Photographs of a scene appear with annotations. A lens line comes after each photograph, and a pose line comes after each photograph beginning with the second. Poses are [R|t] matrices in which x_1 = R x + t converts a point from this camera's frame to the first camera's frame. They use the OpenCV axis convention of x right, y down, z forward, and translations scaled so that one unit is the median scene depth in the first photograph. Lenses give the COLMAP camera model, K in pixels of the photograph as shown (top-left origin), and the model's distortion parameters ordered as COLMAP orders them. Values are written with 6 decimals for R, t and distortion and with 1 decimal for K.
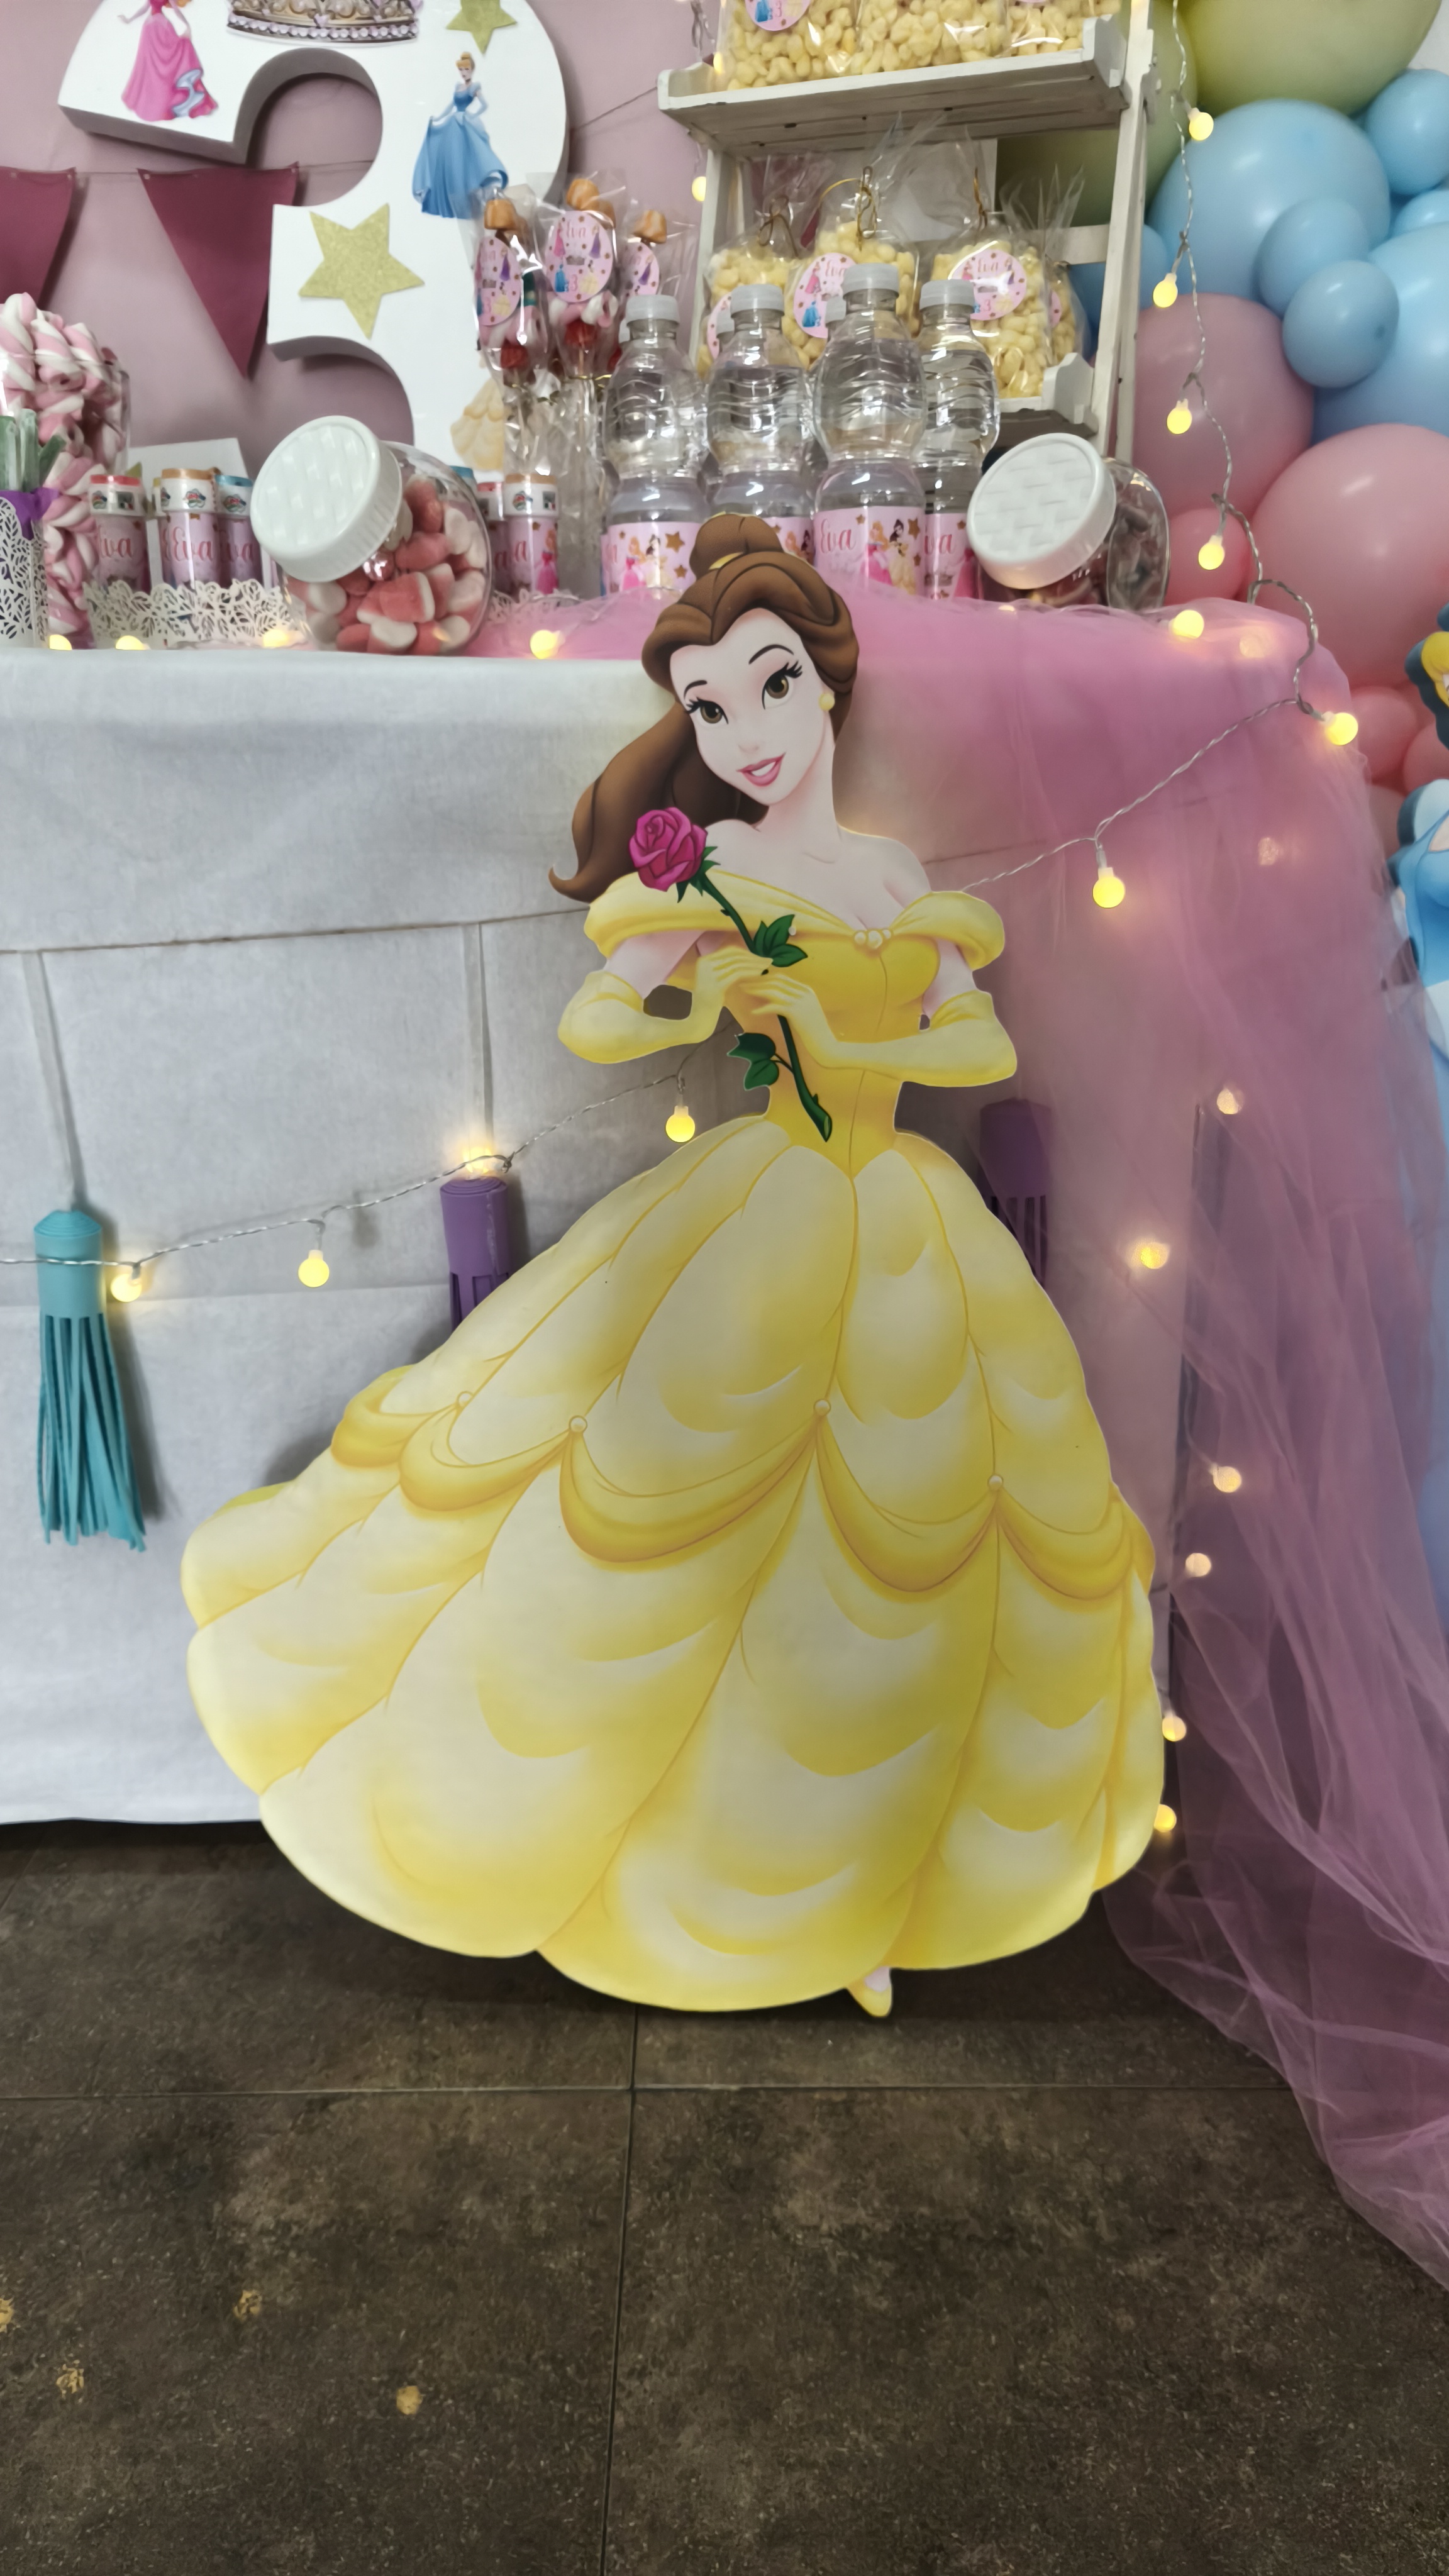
lens RADIAL K [[1693.8, 0, 724.5], [0, 1693.8, 1288.0], [0, 0, 1]] dist [-0.004494, -0.002595]
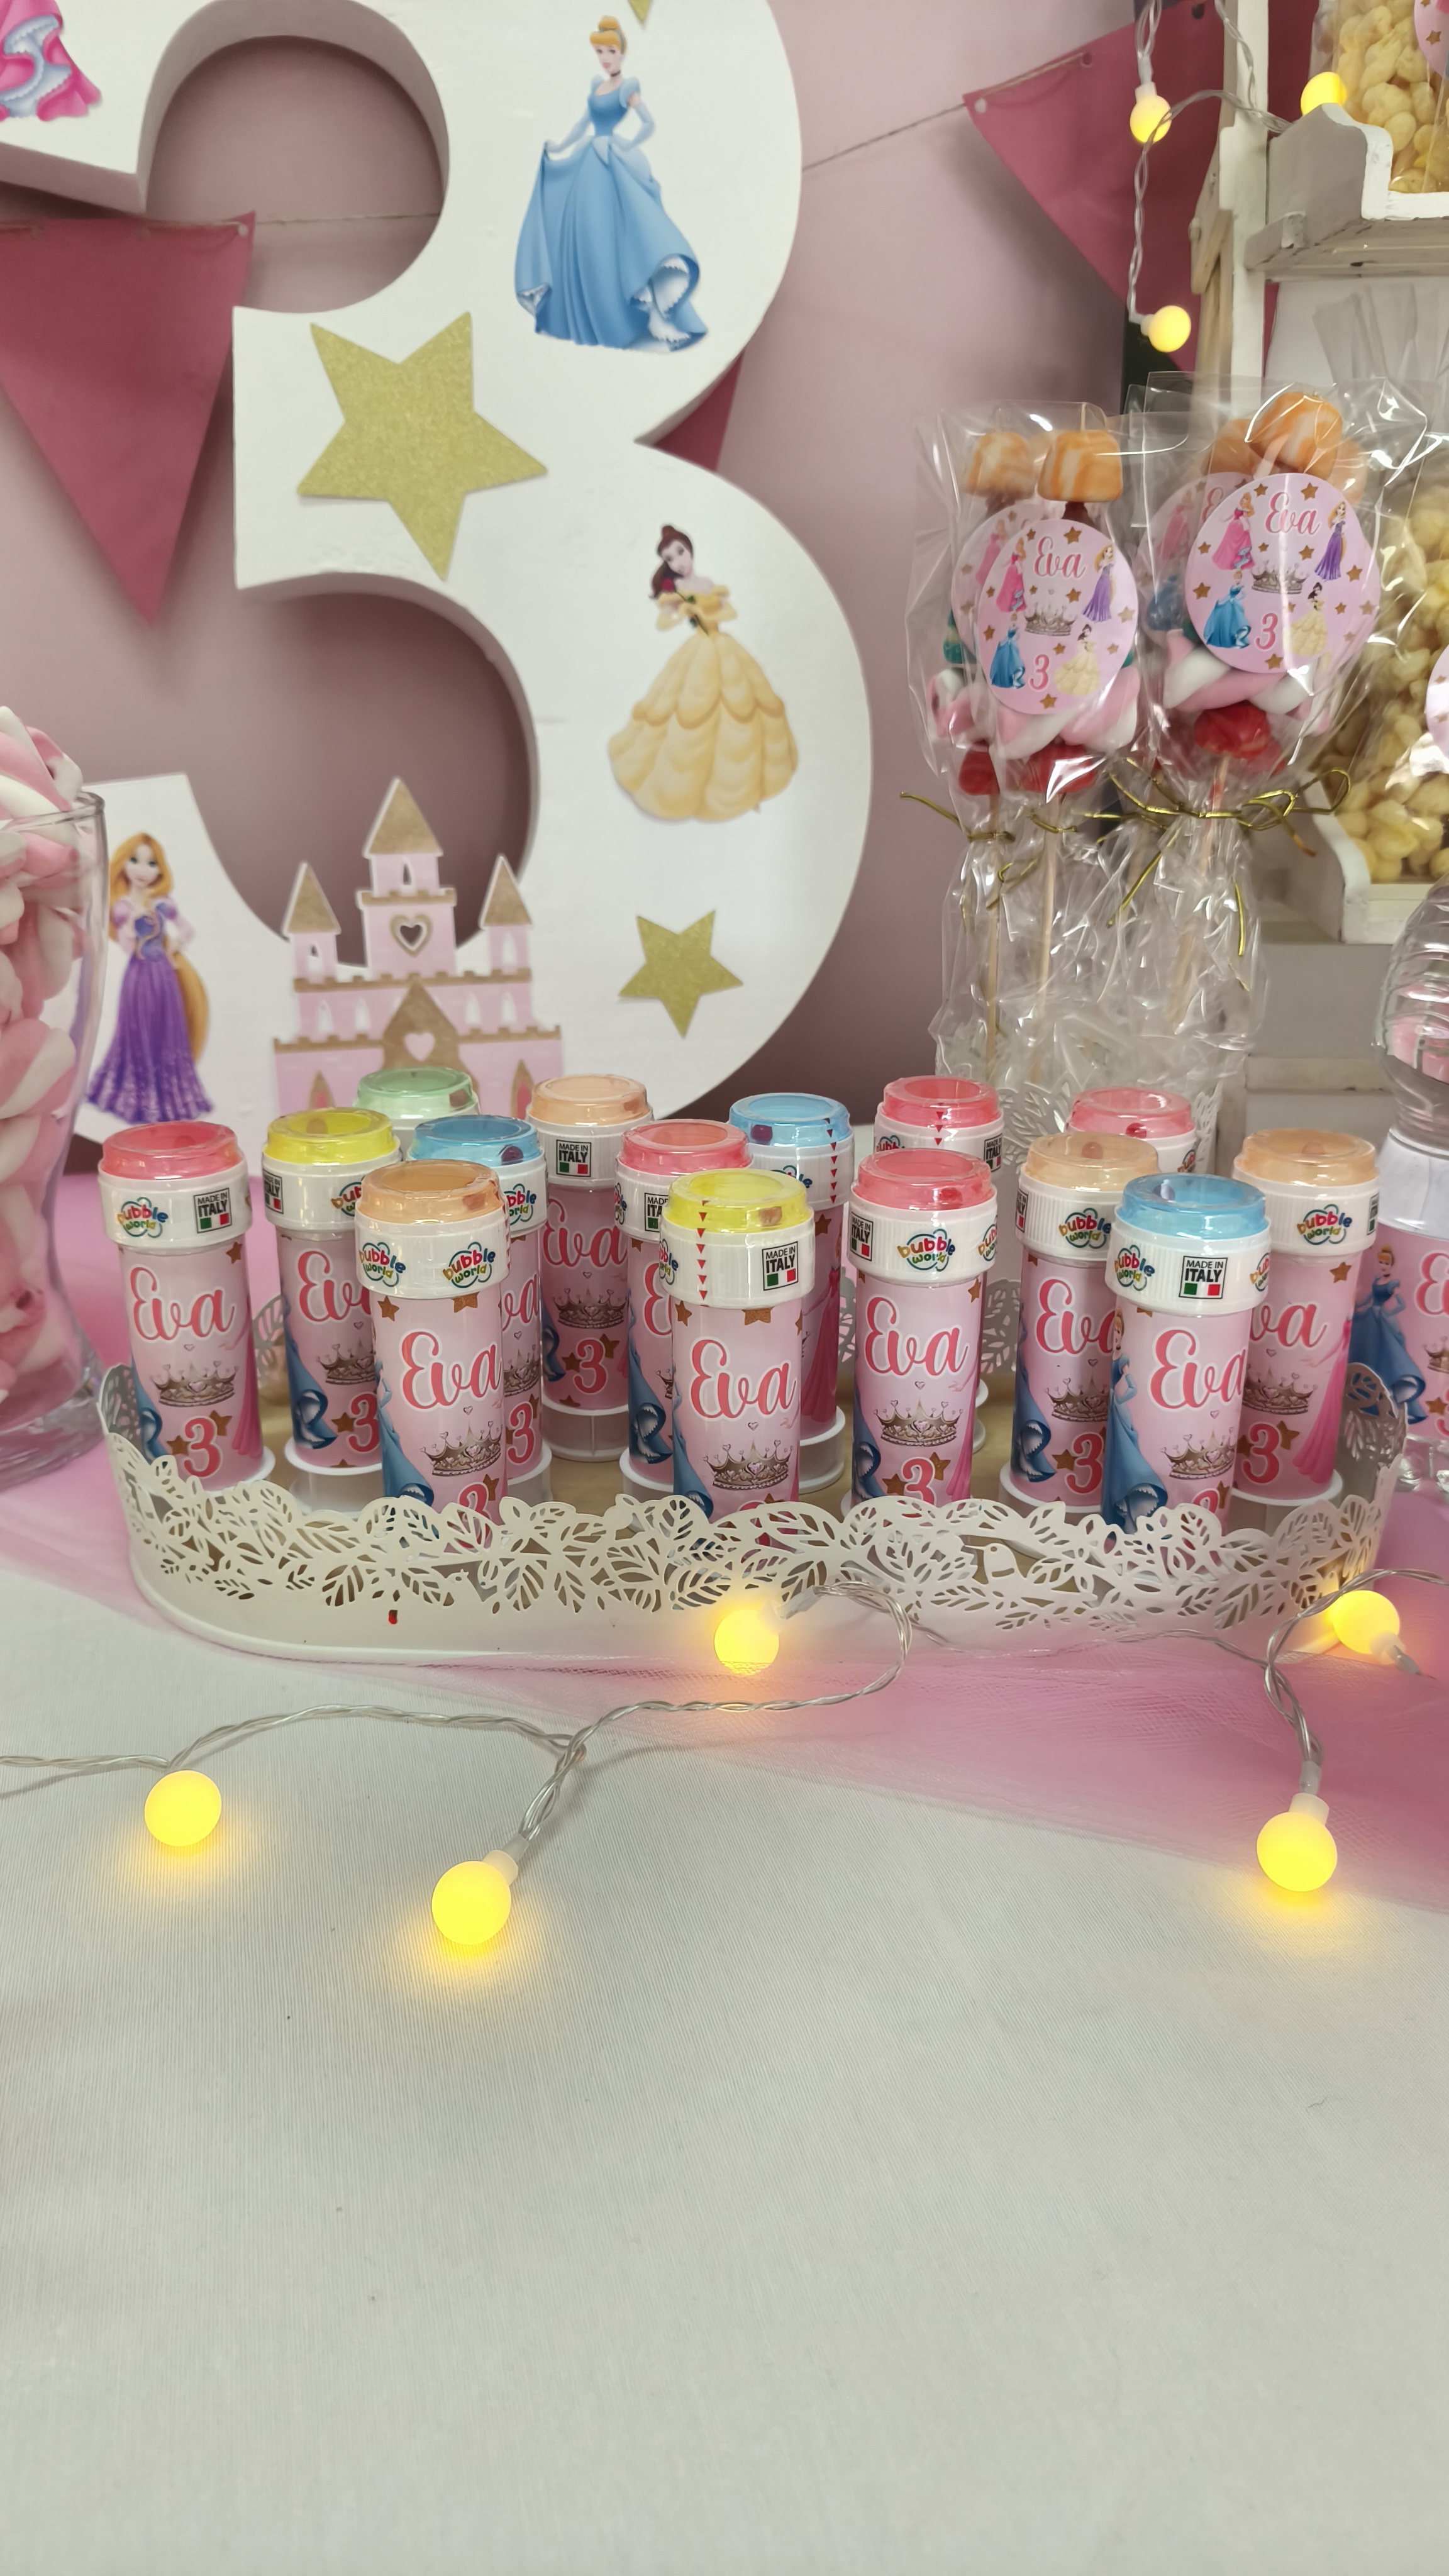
lens RADIAL K [[1711.3, 0, 721.6], [0, 1711.3, 1244.0], [0, 0, 1]] dist [0.057382, -0.047910]
pose [[0.971720, -0.092849, 0.217118, -0.266616], [0.092272, 0.995651, 0.012816, -0.368533], [-0.217363, 0.007581, 0.976061, 0.485579]]
